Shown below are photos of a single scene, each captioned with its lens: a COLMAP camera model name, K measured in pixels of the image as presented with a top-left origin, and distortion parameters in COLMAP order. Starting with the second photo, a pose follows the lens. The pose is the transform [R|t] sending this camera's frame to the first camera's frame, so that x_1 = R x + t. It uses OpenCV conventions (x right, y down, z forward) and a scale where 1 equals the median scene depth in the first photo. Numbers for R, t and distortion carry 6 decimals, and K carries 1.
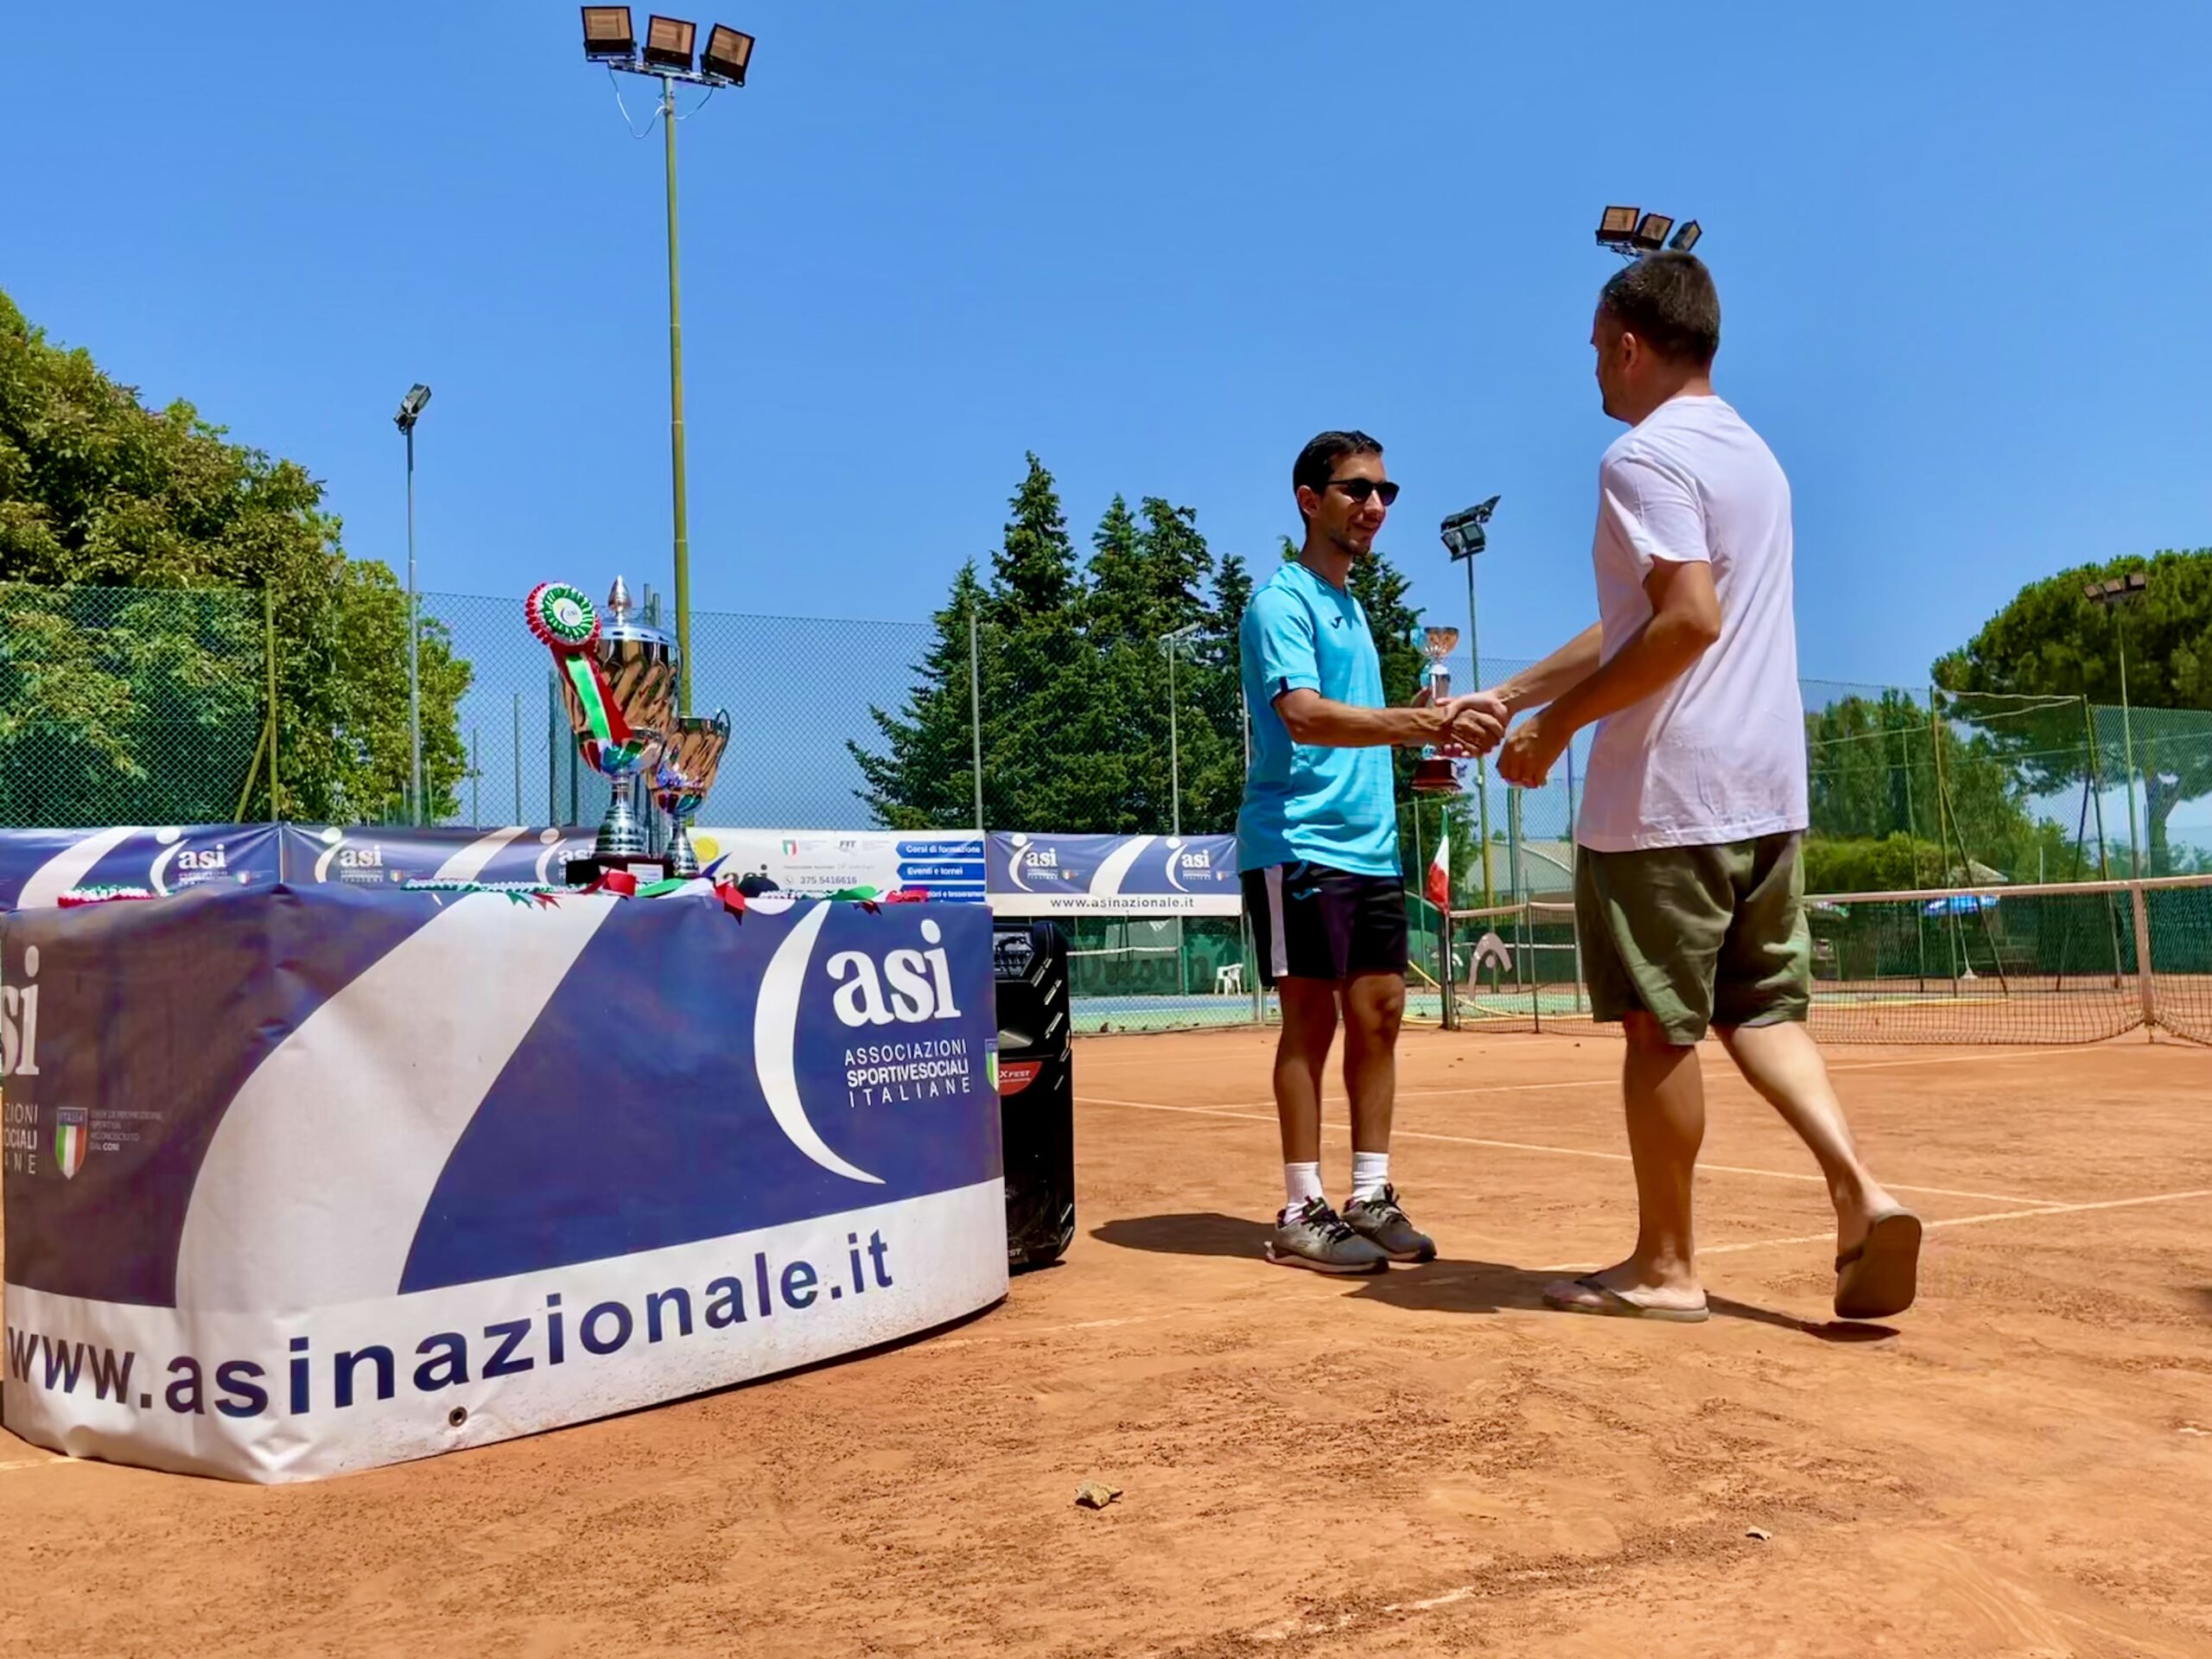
lens RADIAL K [[1855.6, 0, 1091.9], [0, 1855.6, 829.4], [0, 0, 1]] dist [0.069197, -0.075057]
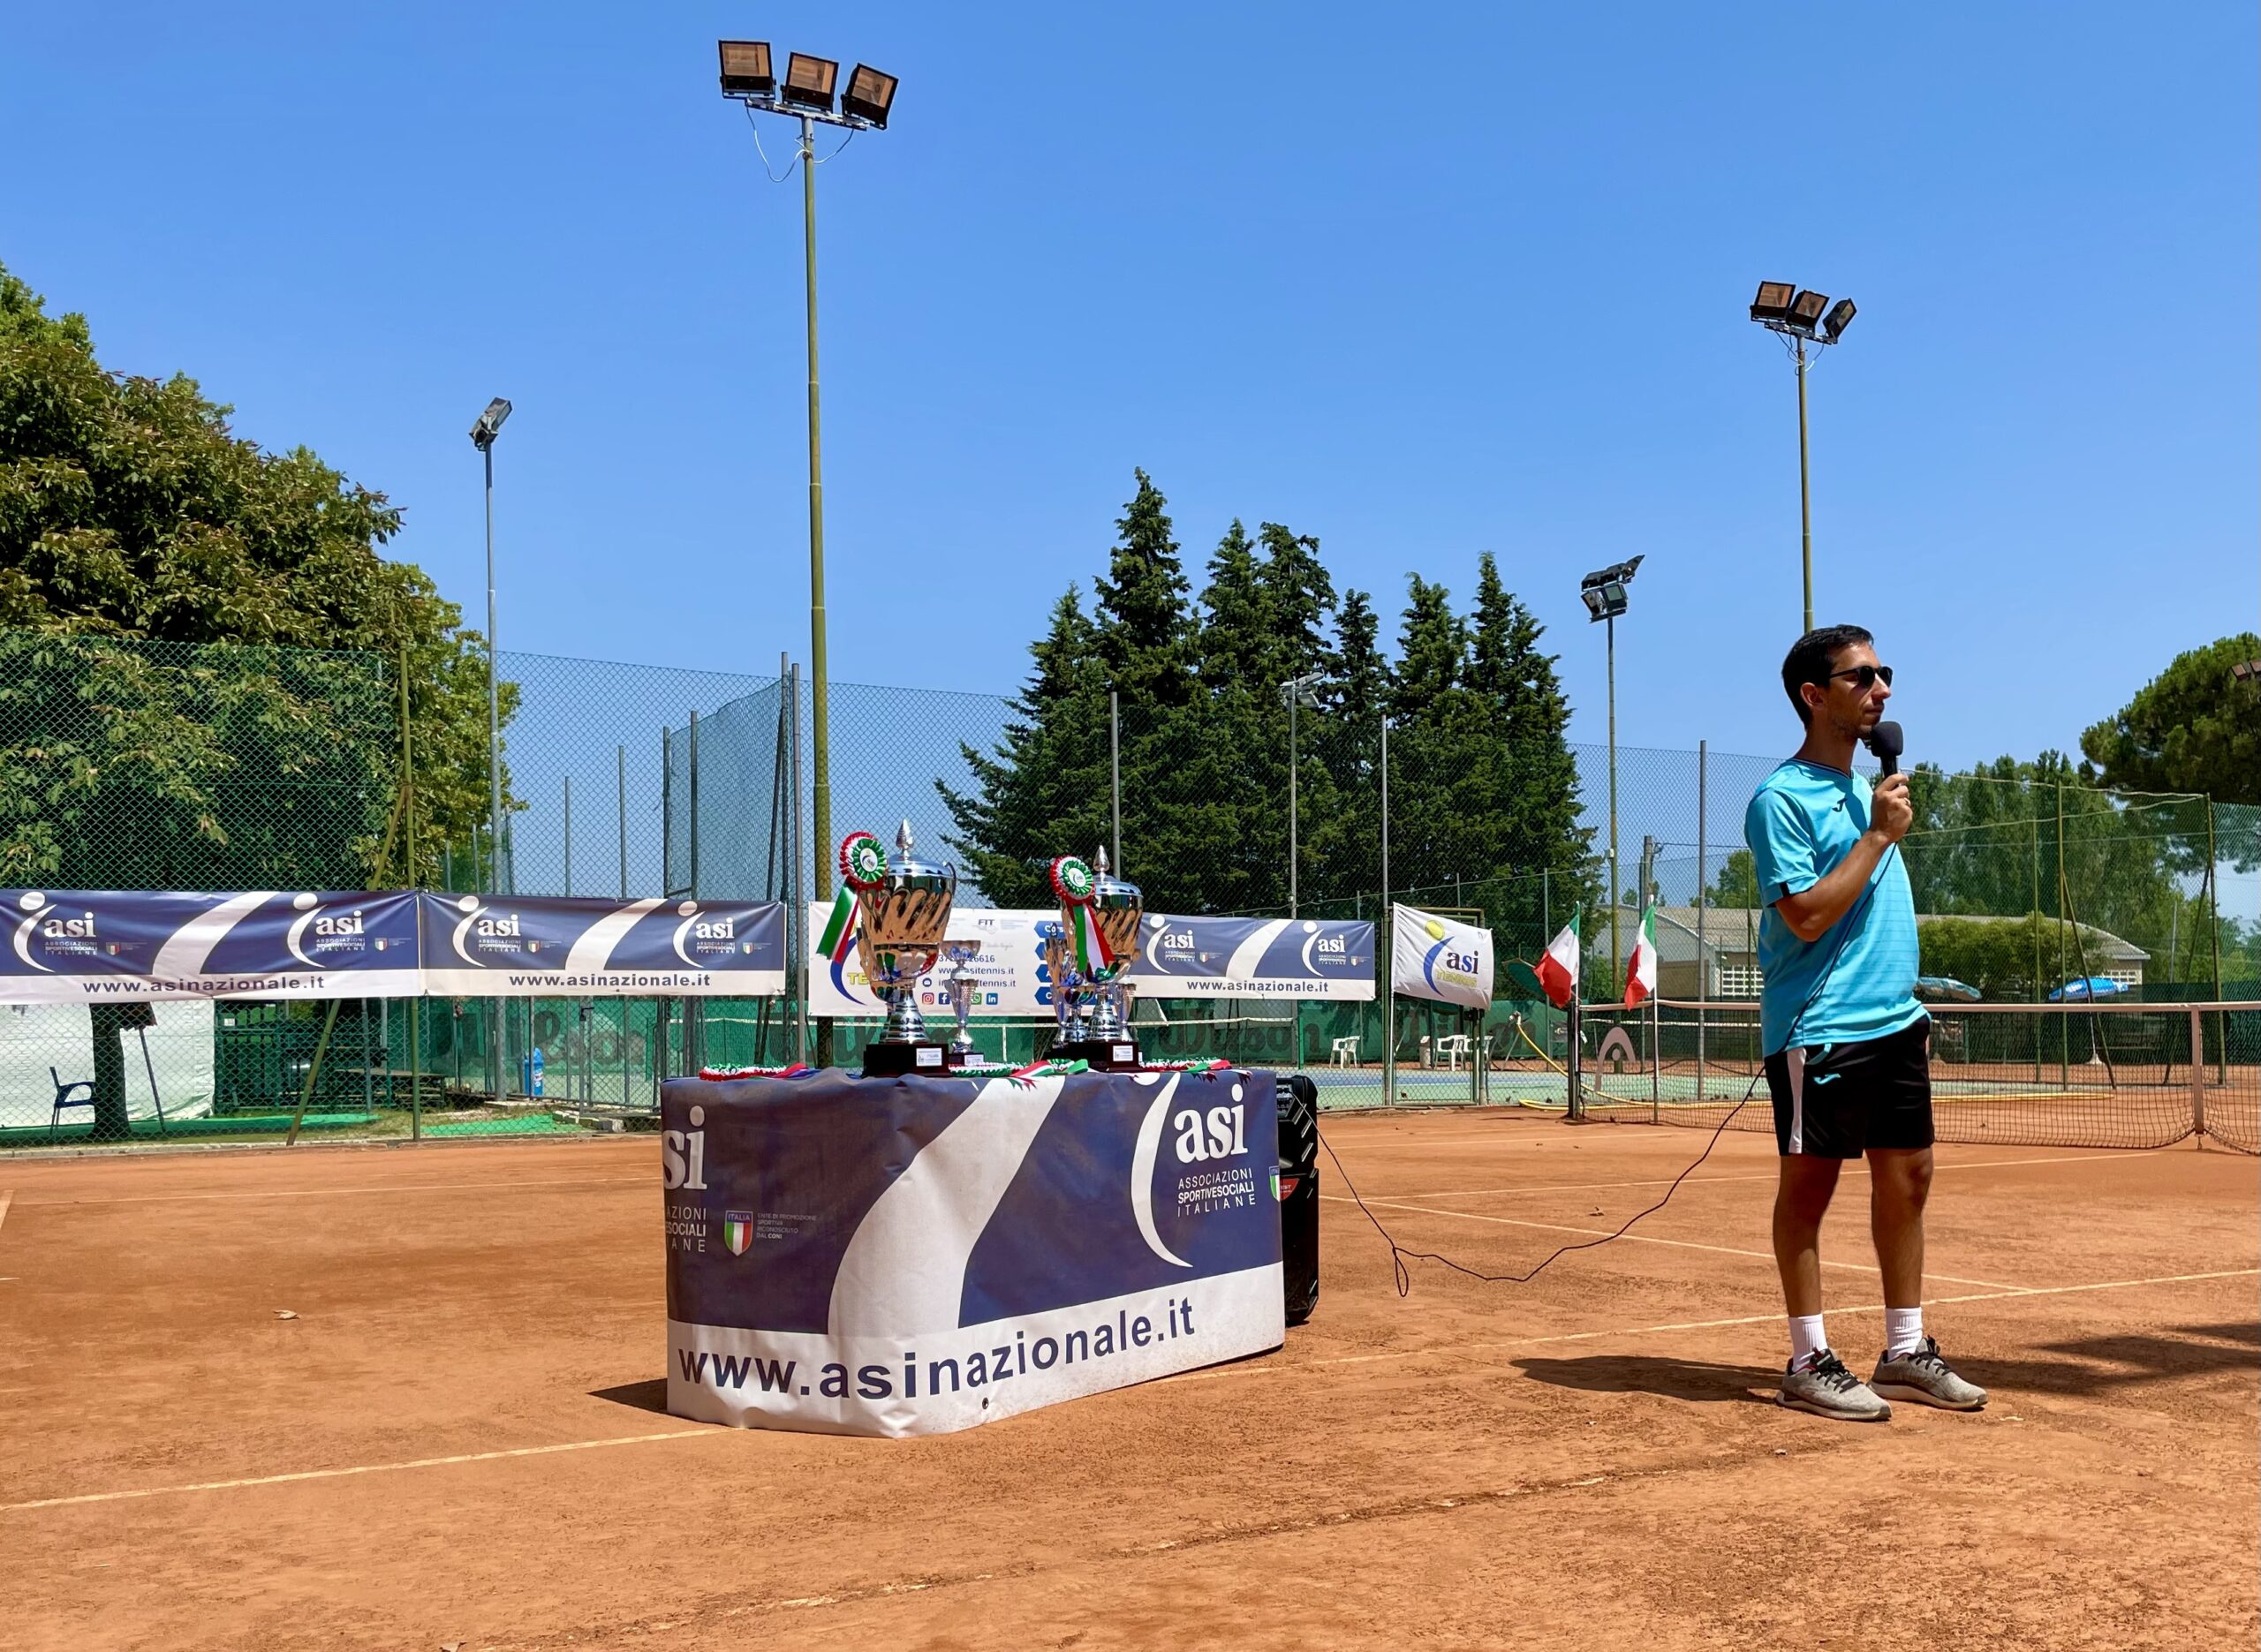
lens RADIAL K [[2046.8, 0, 1330.9], [0, 2046.8, 1022.3], [0, 0, 1]] dist [0.075649, -0.058257]
pose [[0.997100, 0.021981, 0.072862, -0.012840], [-0.027207, 0.997067, 0.071529, -0.011018], [-0.071076, -0.073304, 0.994774, -0.055776]]
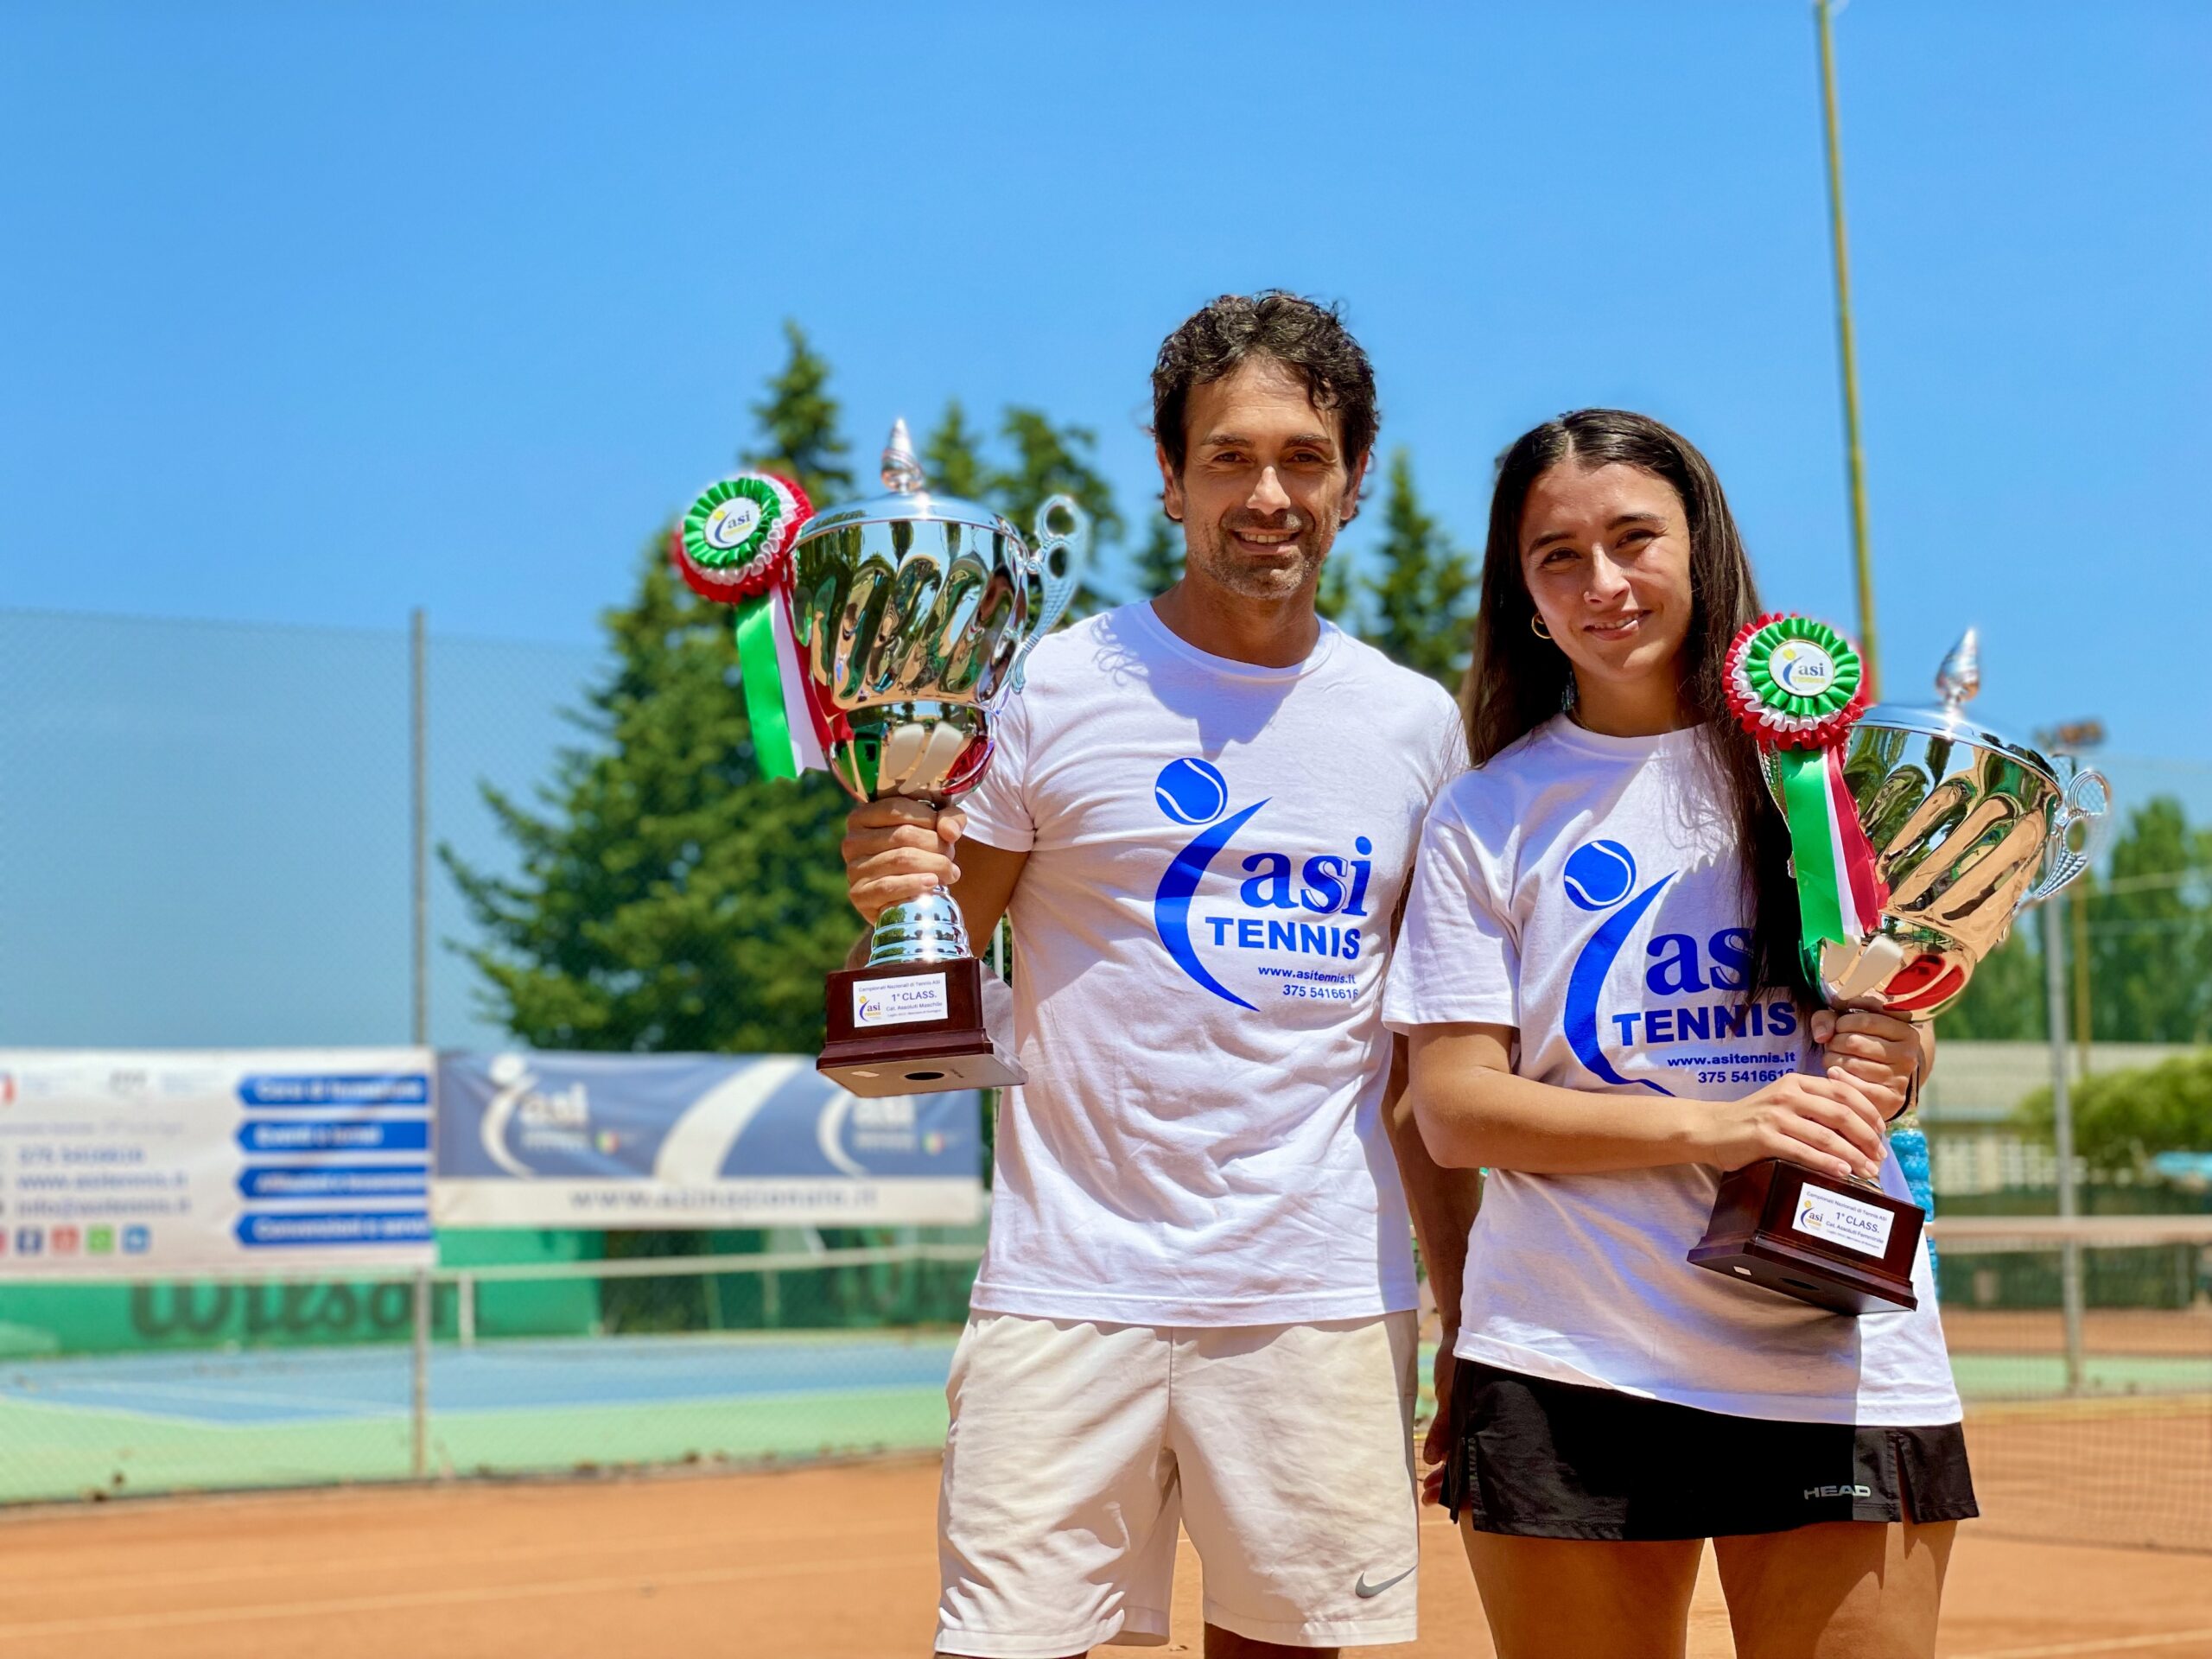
lens RADIAL K [[3306.9, 0, 1117.7], [0, 3306.9, 812.8], [0, 0, 1]] dist [0.103928, 0.000000]
pose [[0.999139, 0.010933, 0.040022, 0.043311], [-0.008622, 0.998309, -0.057489, -0.006629], [-0.040583, 0.057094, 0.997544, 0.059486]]
